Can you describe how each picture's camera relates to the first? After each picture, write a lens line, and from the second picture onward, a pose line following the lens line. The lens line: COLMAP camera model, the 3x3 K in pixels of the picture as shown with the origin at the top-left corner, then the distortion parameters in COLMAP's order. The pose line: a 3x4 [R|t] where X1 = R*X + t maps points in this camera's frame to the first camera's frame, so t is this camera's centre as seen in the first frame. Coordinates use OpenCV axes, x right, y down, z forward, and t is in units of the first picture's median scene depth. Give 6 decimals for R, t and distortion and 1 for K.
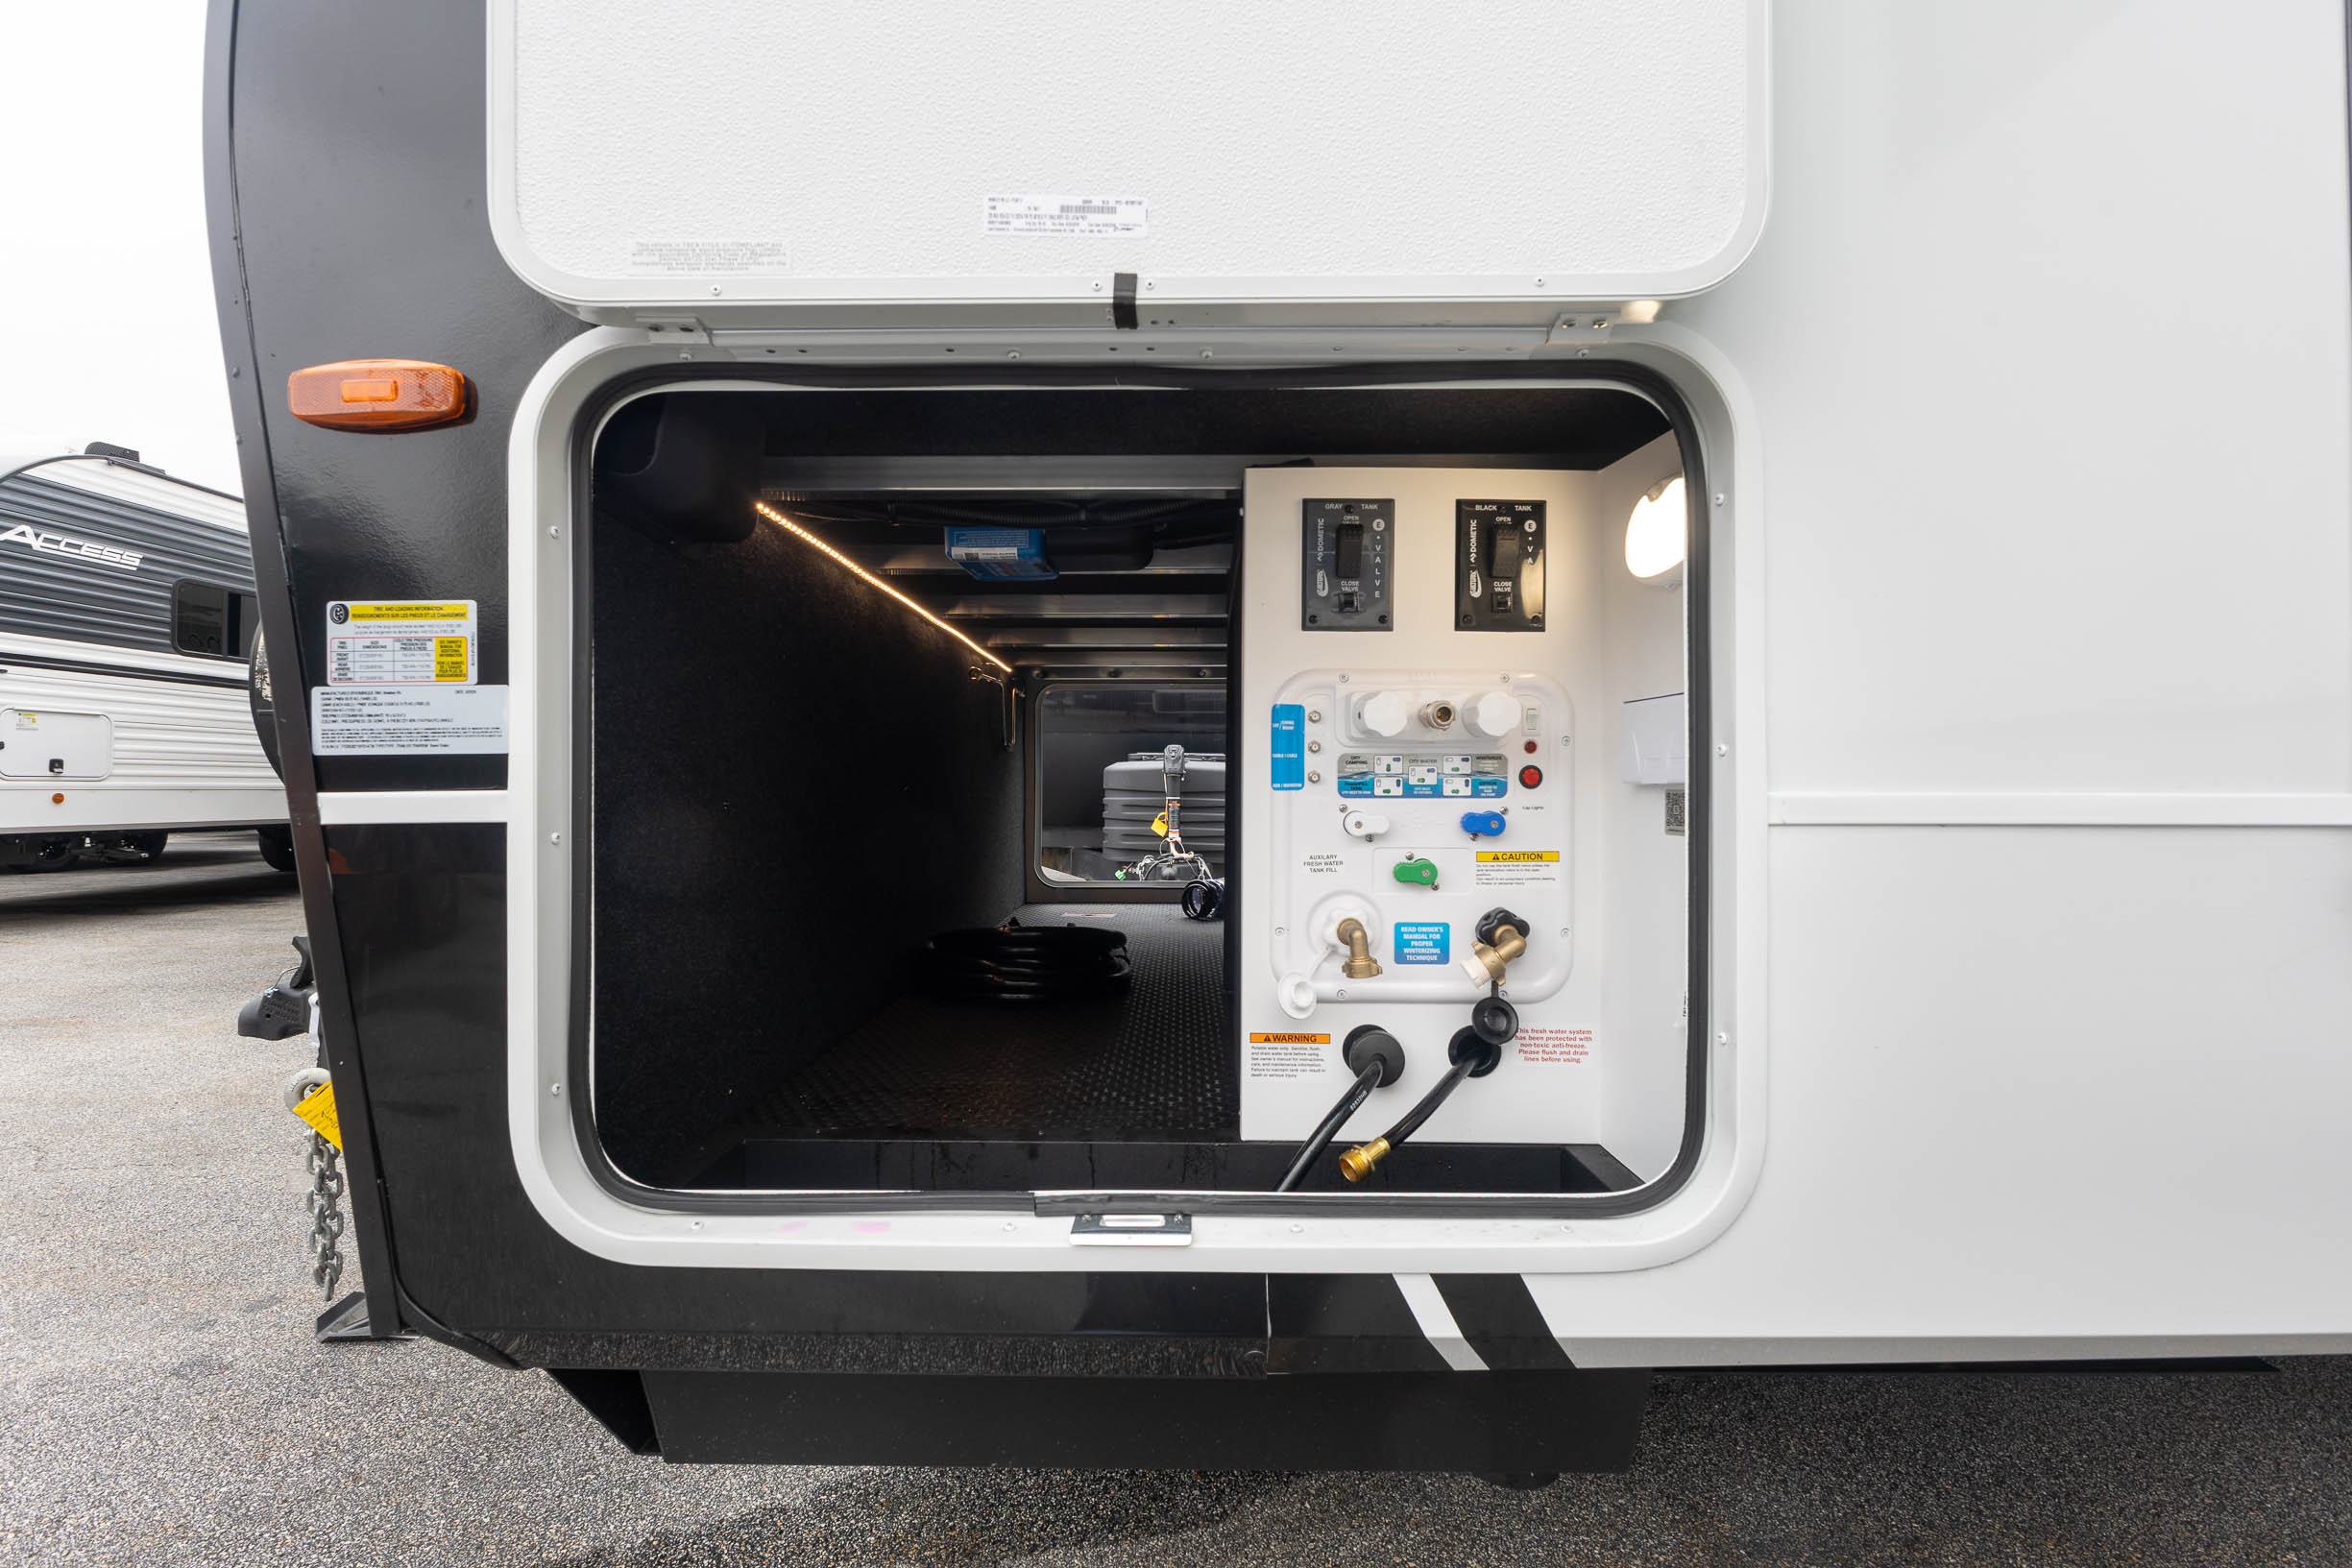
lens RADIAL K [[1094.1, 0, 1175.0], [0, 1094.1, 790.2], [0, 0, 1]] dist [-0.003300, -0.000636]
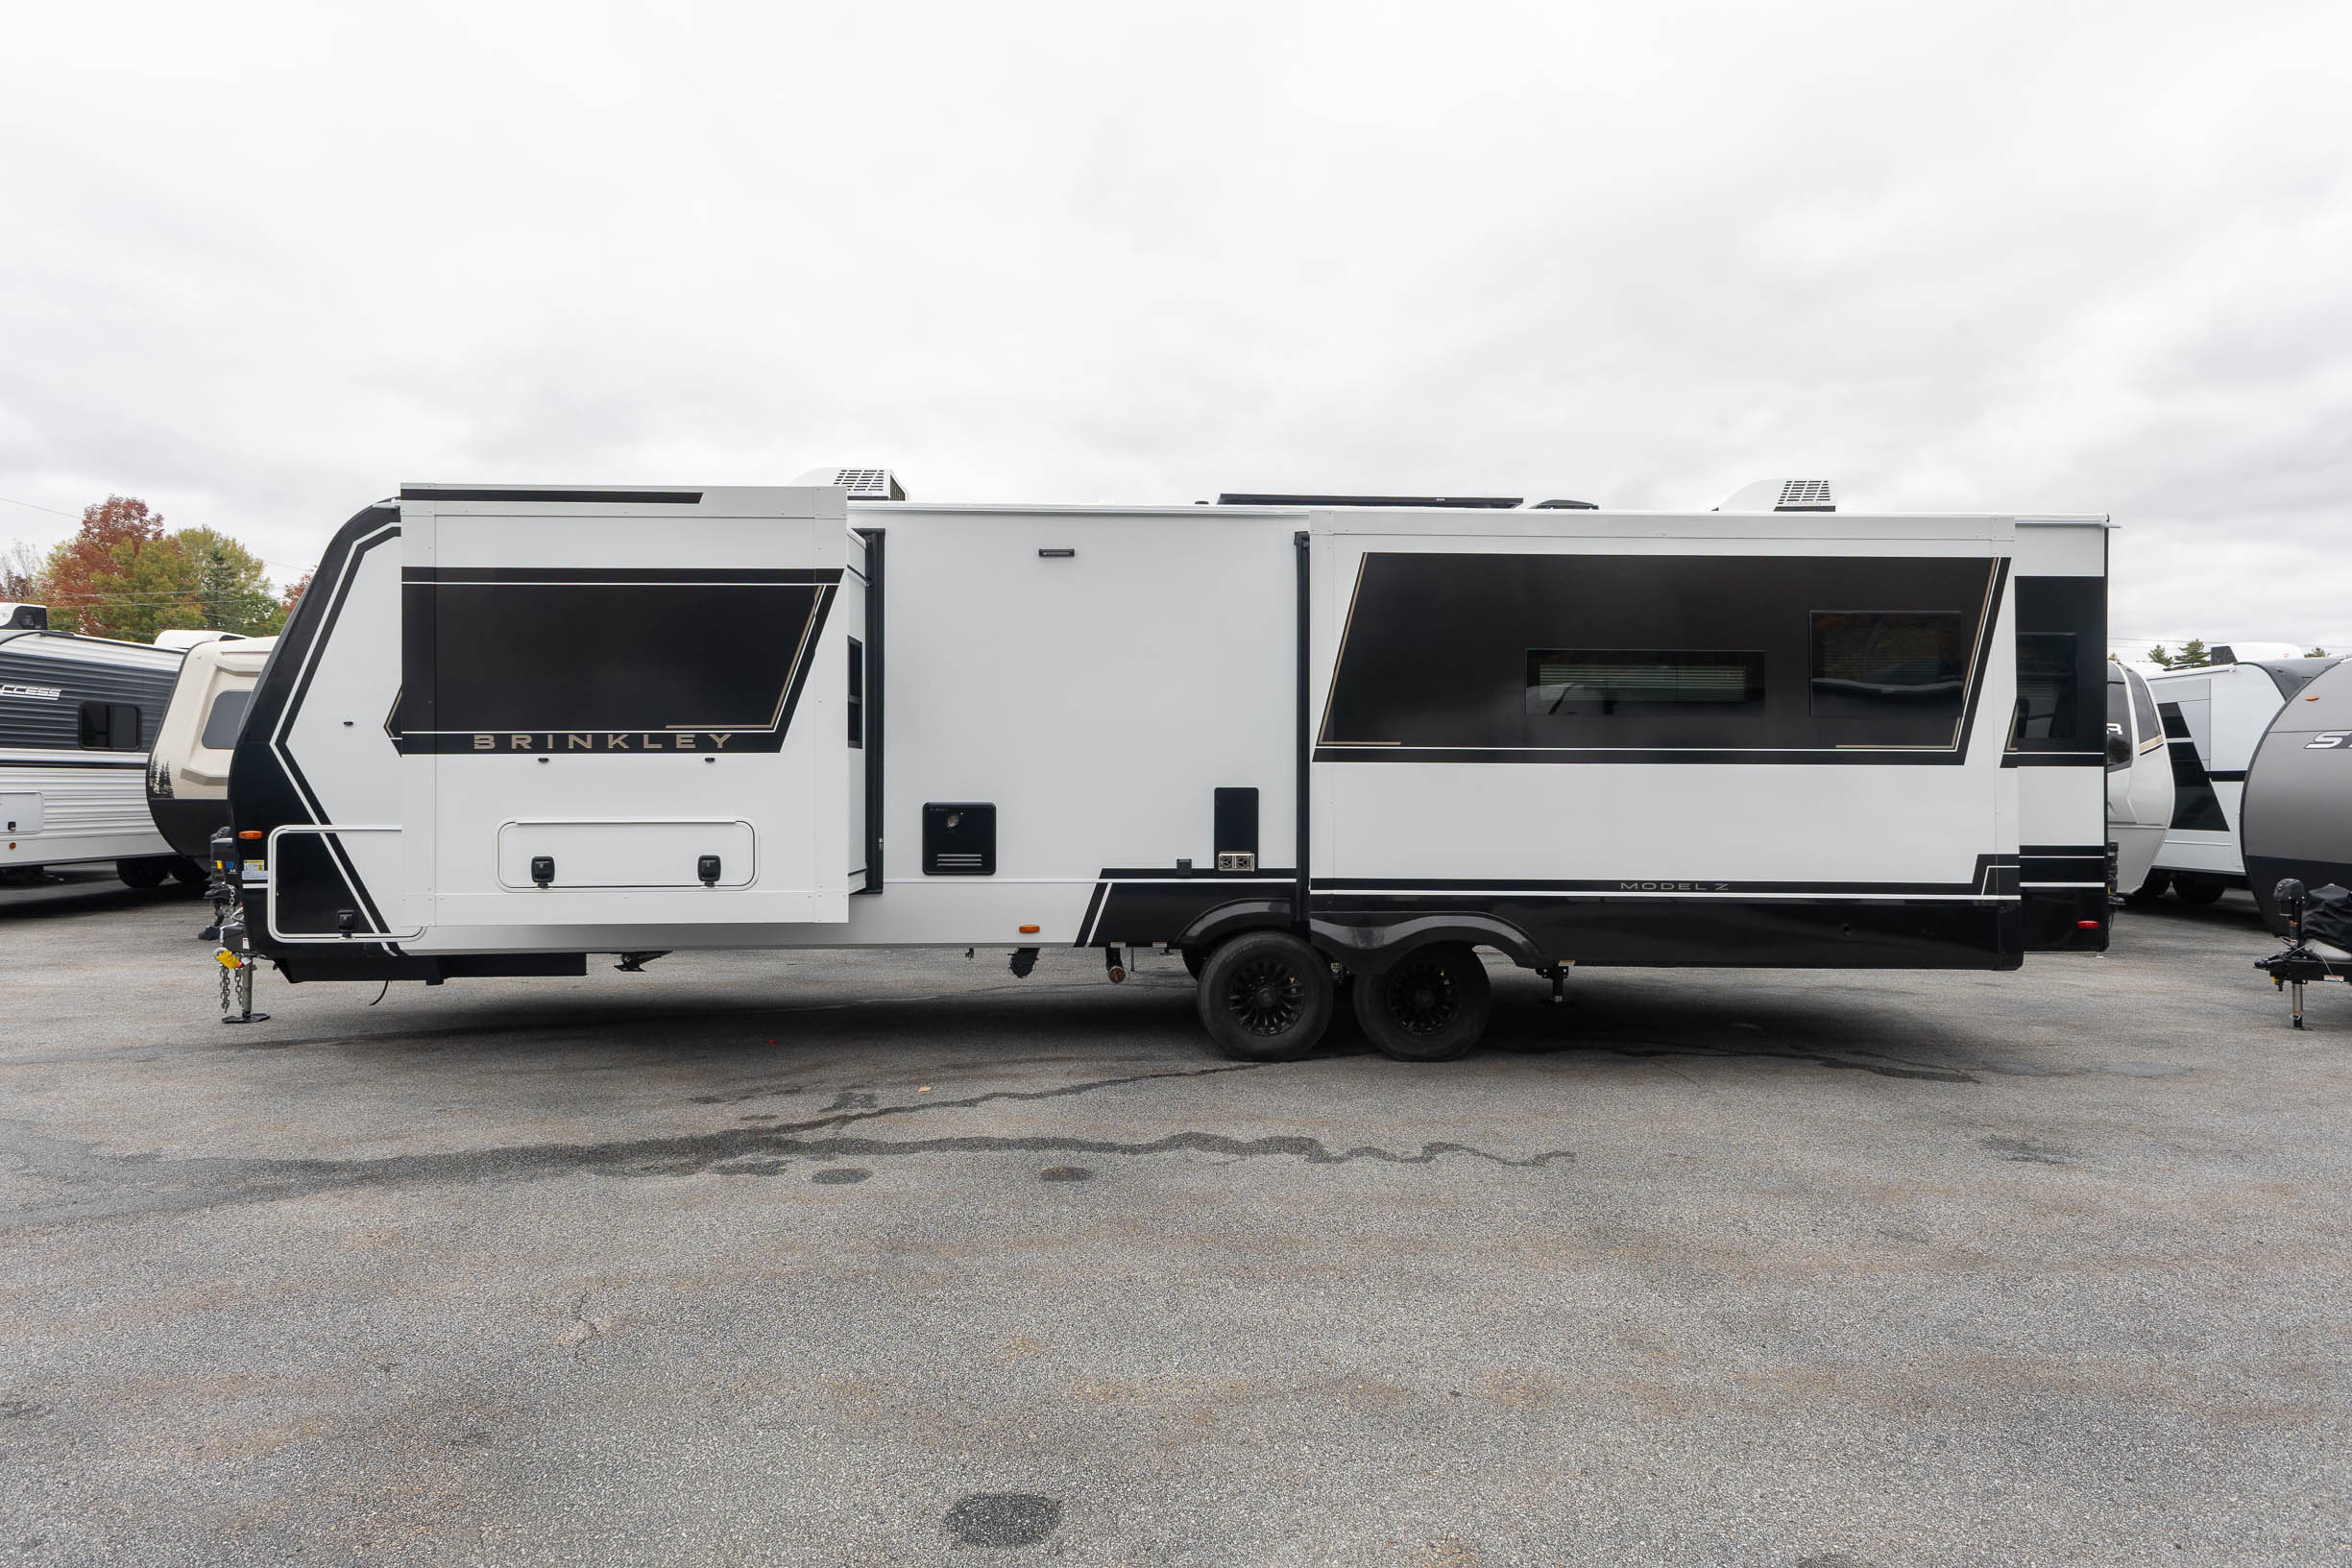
lens RADIAL K [[1206.2, 0, 1181.5], [0, 1206.2, 785.6], [0, 0, 1]] dist [0.004780, 0.001317]
pose [[0.998315, -0.001933, 0.057993, 0.729002], [0.001957, 0.999998, -0.000361, -0.092316], [-0.057992, 0.000474, 0.998317, -1.080465]]
